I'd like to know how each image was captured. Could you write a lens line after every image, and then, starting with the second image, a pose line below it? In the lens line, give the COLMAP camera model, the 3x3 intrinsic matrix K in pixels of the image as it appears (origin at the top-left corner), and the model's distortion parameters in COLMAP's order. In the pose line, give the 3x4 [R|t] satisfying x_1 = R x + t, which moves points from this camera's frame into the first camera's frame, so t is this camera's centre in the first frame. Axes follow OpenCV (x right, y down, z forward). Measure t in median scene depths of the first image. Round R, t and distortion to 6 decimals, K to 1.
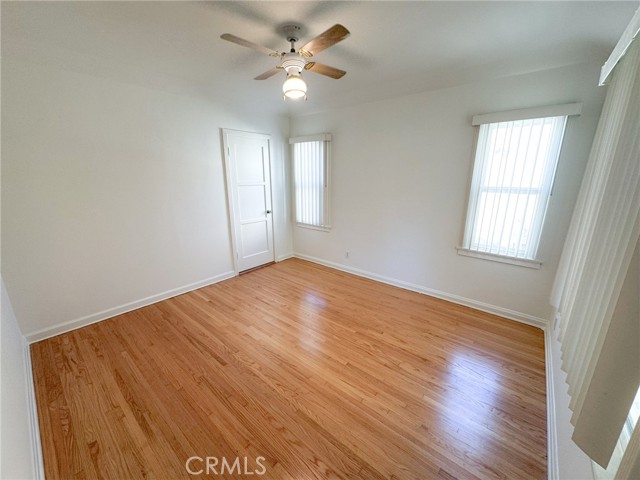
lens RADIAL K [[255.0, 0, 320.0], [0, 255.0, 240.0], [0, 0, 1]] dist [0.001421, 0.000114]
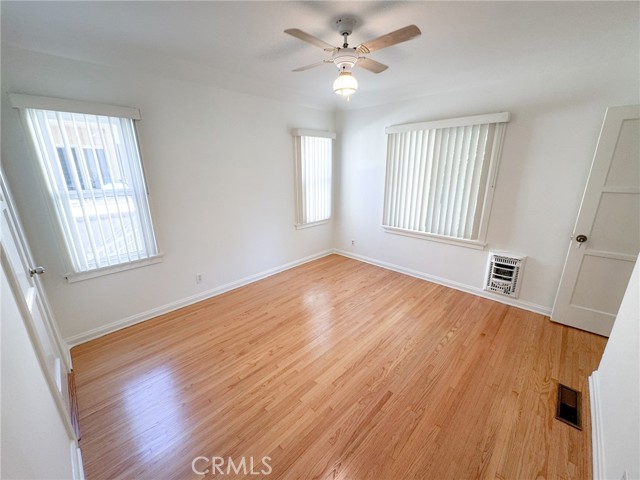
lens RADIAL K [[255.9, 0, 320.0], [0, 255.9, 240.0], [0, 0, 1]] dist [-0.011747, -0.000020]
pose [[0.078686, -0.272980, 0.958796, -0.852558], [0.261815, 0.933676, 0.244341, -0.213947], [-0.961905, 0.231801, 0.144937, 0.777648]]
